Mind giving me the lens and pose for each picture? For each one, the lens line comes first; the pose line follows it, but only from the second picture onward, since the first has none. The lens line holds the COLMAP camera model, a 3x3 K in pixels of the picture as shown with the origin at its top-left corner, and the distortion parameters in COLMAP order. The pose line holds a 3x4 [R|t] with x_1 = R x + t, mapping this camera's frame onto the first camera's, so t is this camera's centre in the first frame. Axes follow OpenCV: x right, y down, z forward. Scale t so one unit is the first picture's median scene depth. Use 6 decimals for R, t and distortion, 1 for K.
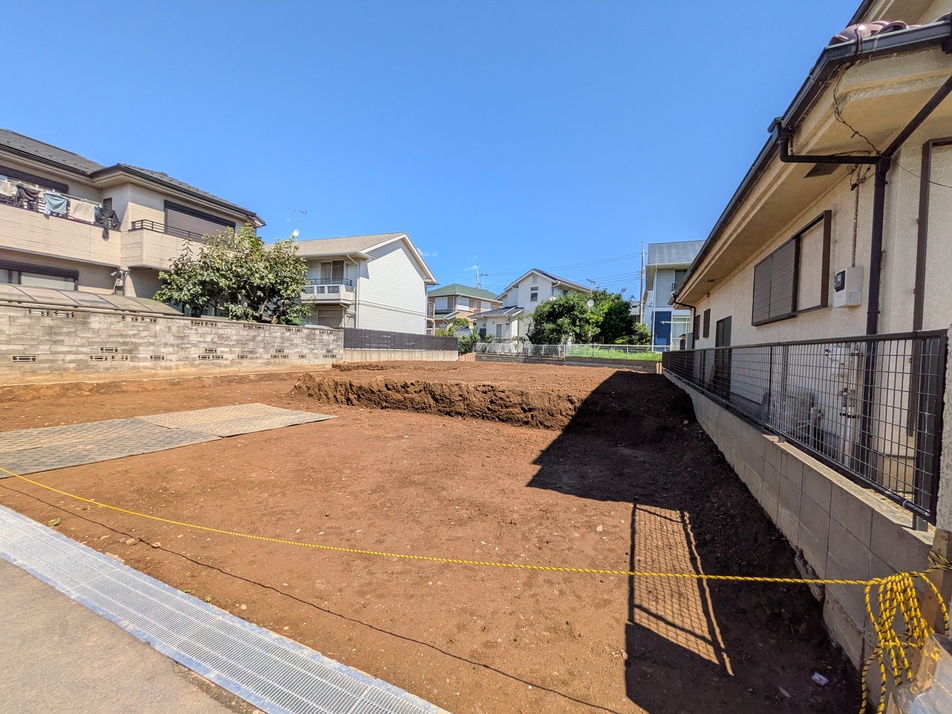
lens RADIAL K [[377.9, 0, 481.7], [0, 377.9, 355.7], [0, 0, 1]] dist [0.001002, 0.000109]
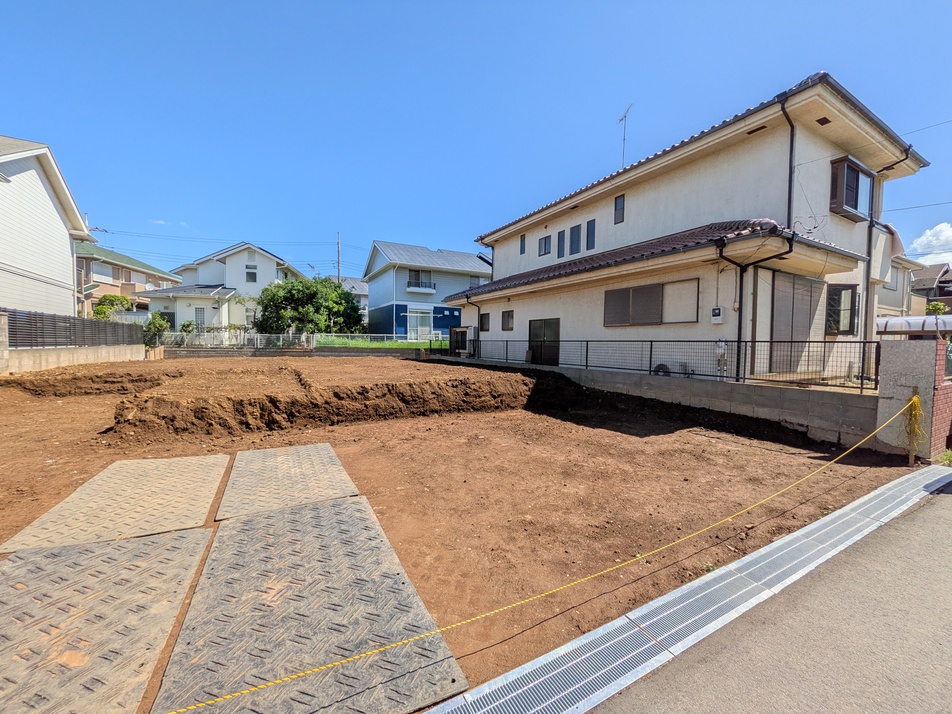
lens RADIAL K [[377.6, 0, 476.9], [0, 377.6, 355.4], [0, 0, 1]] dist [-0.001411, -0.000284]
pose [[0.611517, -0.054226, 0.789371, -0.535050], [0.025390, 0.998480, 0.048921, -0.025821], [-0.790824, -0.009873, 0.611964, 0.225486]]
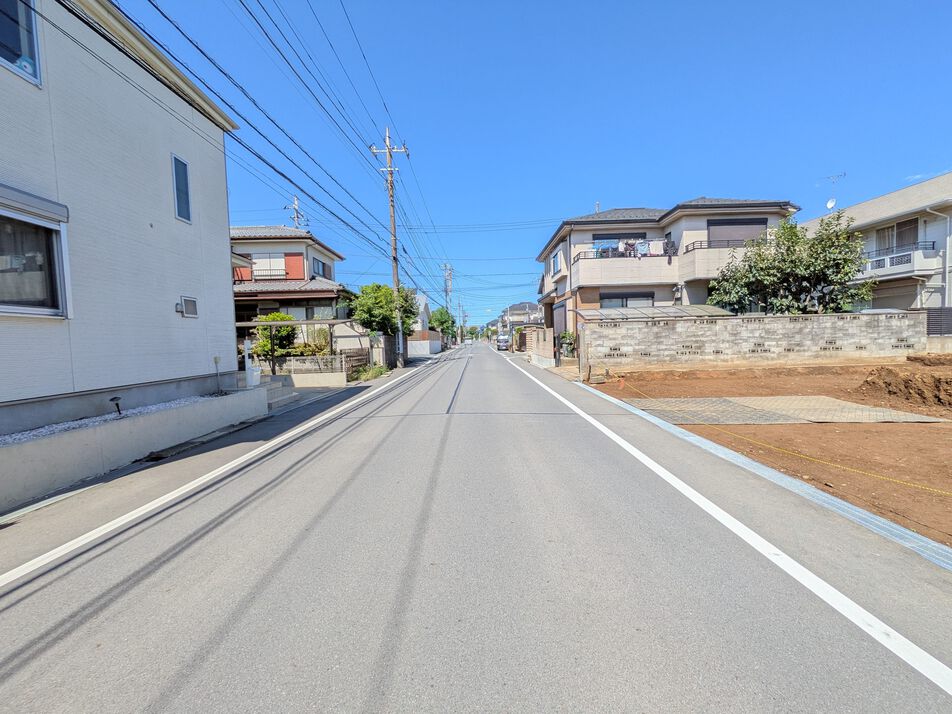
lens RADIAL K [[382.4, 0, 476.0], [0, 382.4, 357.0], [0, 0, 1]] dist [-0.002156, 0.000742]
pose [[0.385051, -0.005617, -0.922878, -0.012600], [0.024743, 0.999685, 0.004239, -0.003073], [0.922564, -0.024467, 0.385068, -0.175277]]
